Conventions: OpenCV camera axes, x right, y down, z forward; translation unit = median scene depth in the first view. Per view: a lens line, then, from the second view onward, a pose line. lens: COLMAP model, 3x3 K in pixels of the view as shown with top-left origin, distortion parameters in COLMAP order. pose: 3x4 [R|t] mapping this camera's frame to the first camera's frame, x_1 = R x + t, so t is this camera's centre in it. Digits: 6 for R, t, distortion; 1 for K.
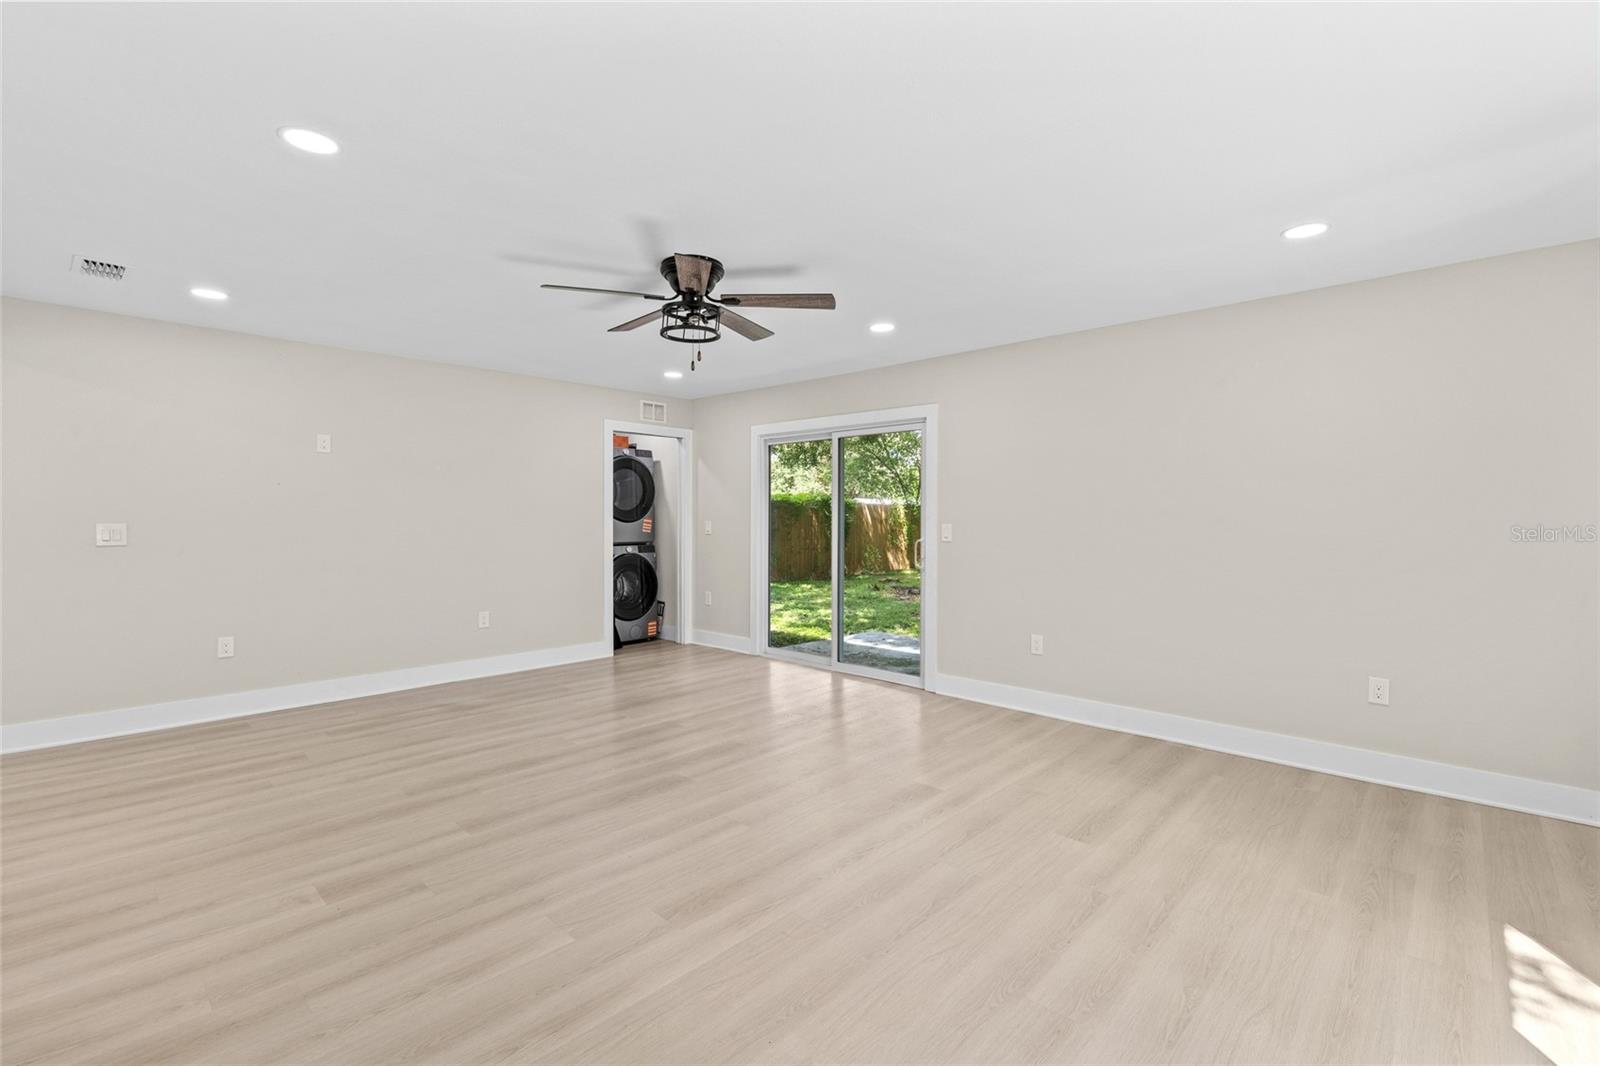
lens RADIAL K [[703.8, 0, 800.0], [0, 703.8, 533.0], [0, 0, 1]] dist [-0.016351, -0.000033]
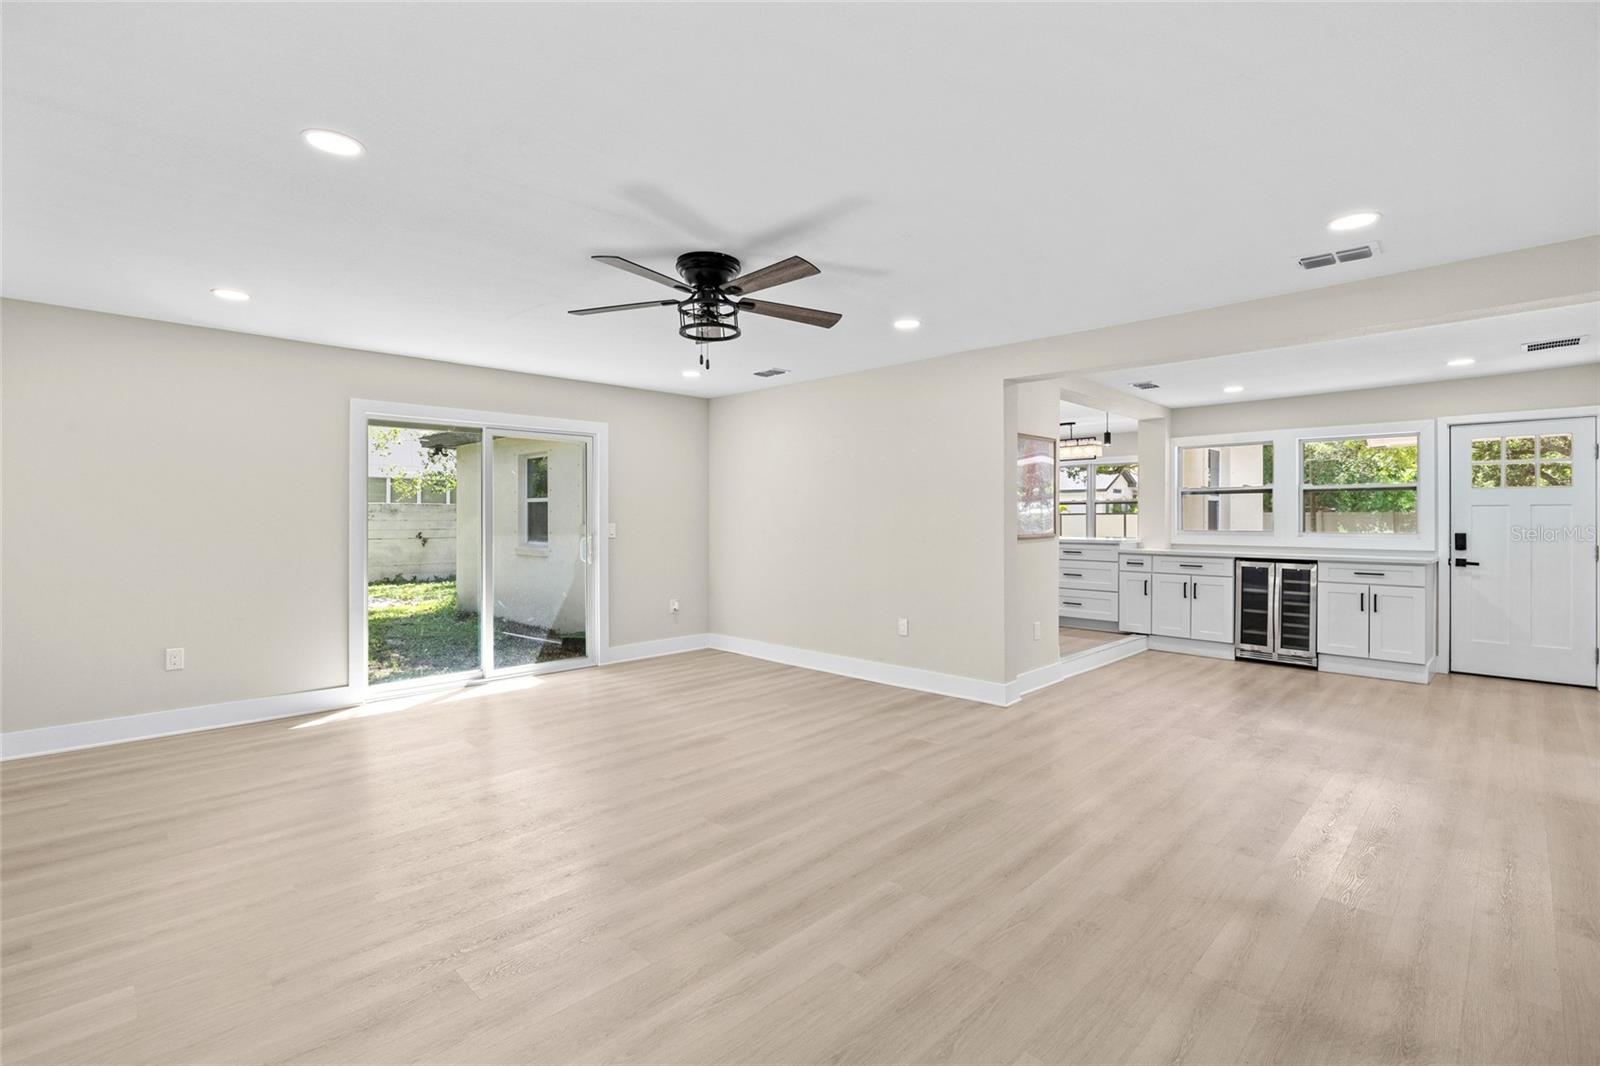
lens RADIAL K [[718.8, 0, 796.8], [0, 718.8, 518.5], [0, 0, 1]] dist [-0.004987, 0.000287]
pose [[-0.999352, -0.002753, 0.035892, -0.290409], [-0.002108, 0.999836, 0.017984, -0.040266], [-0.035936, 0.017897, -0.999194, 1.851565]]
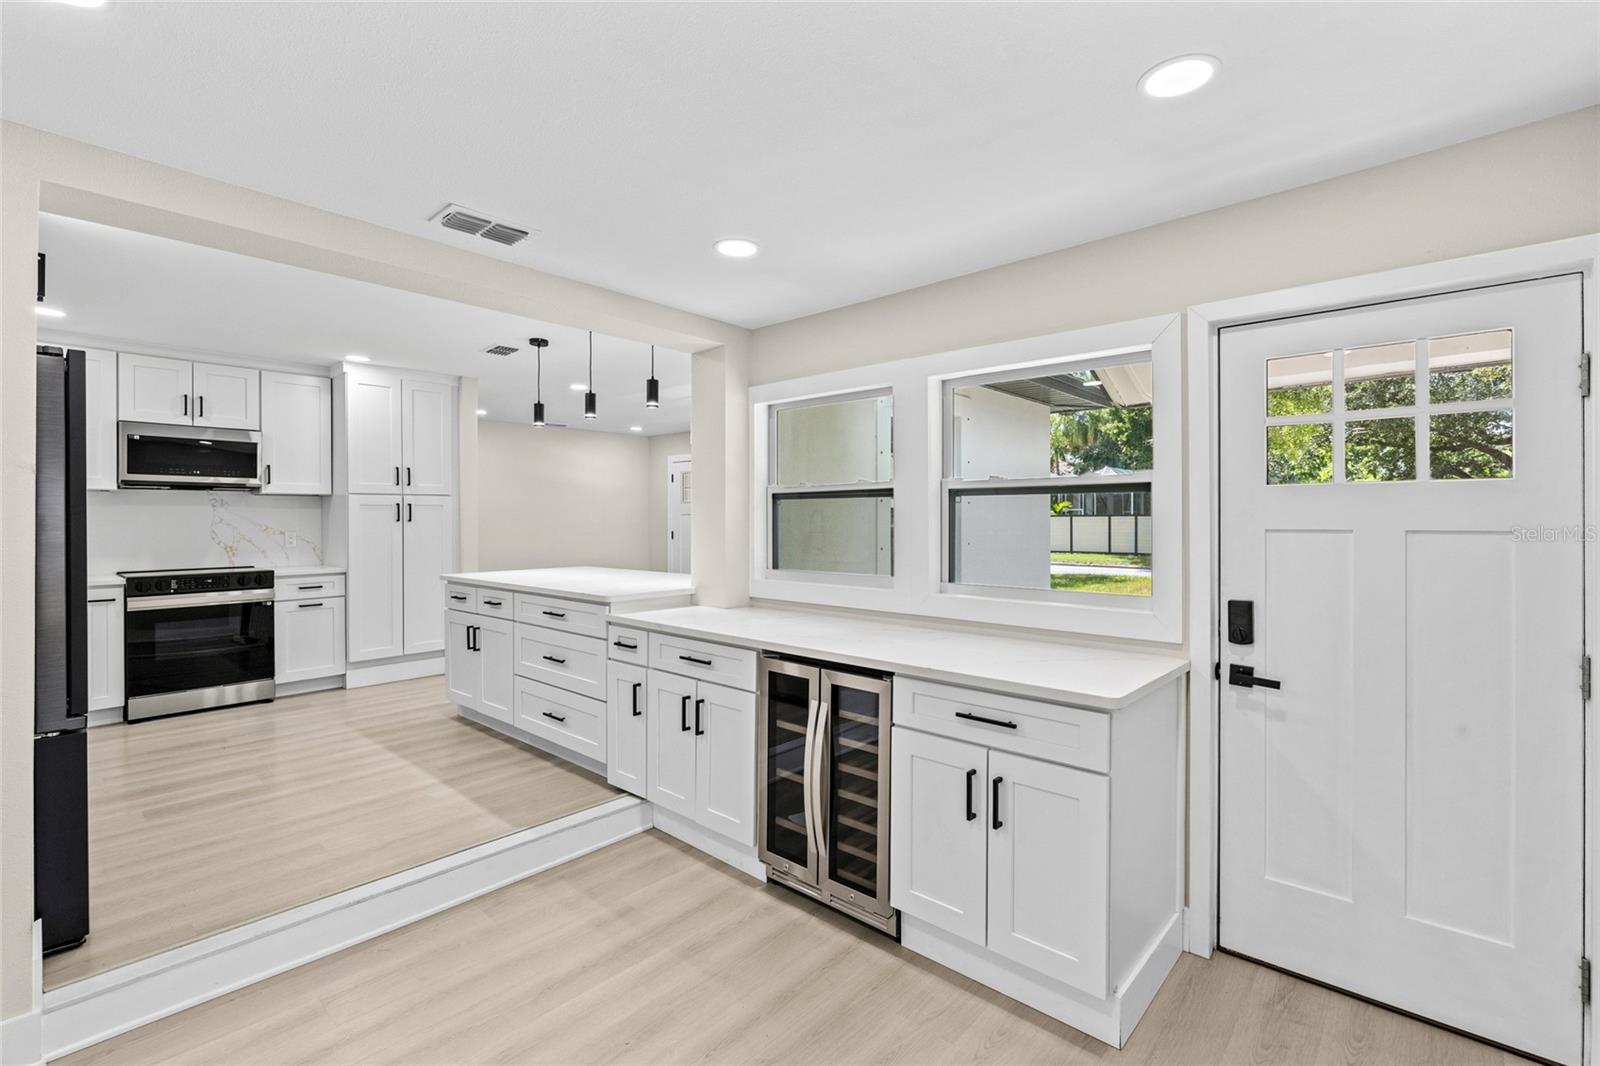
lens RADIAL K [[718.8, 0, 796.8], [0, 718.8, 518.5], [0, 0, 1]] dist [-0.004987, 0.000287]
pose [[-0.999898, -0.001233, -0.014216, -1.378465], [-0.001514, 0.999803, 0.019774, -0.067161], [0.014189, 0.019793, -0.999703, 0.760560]]
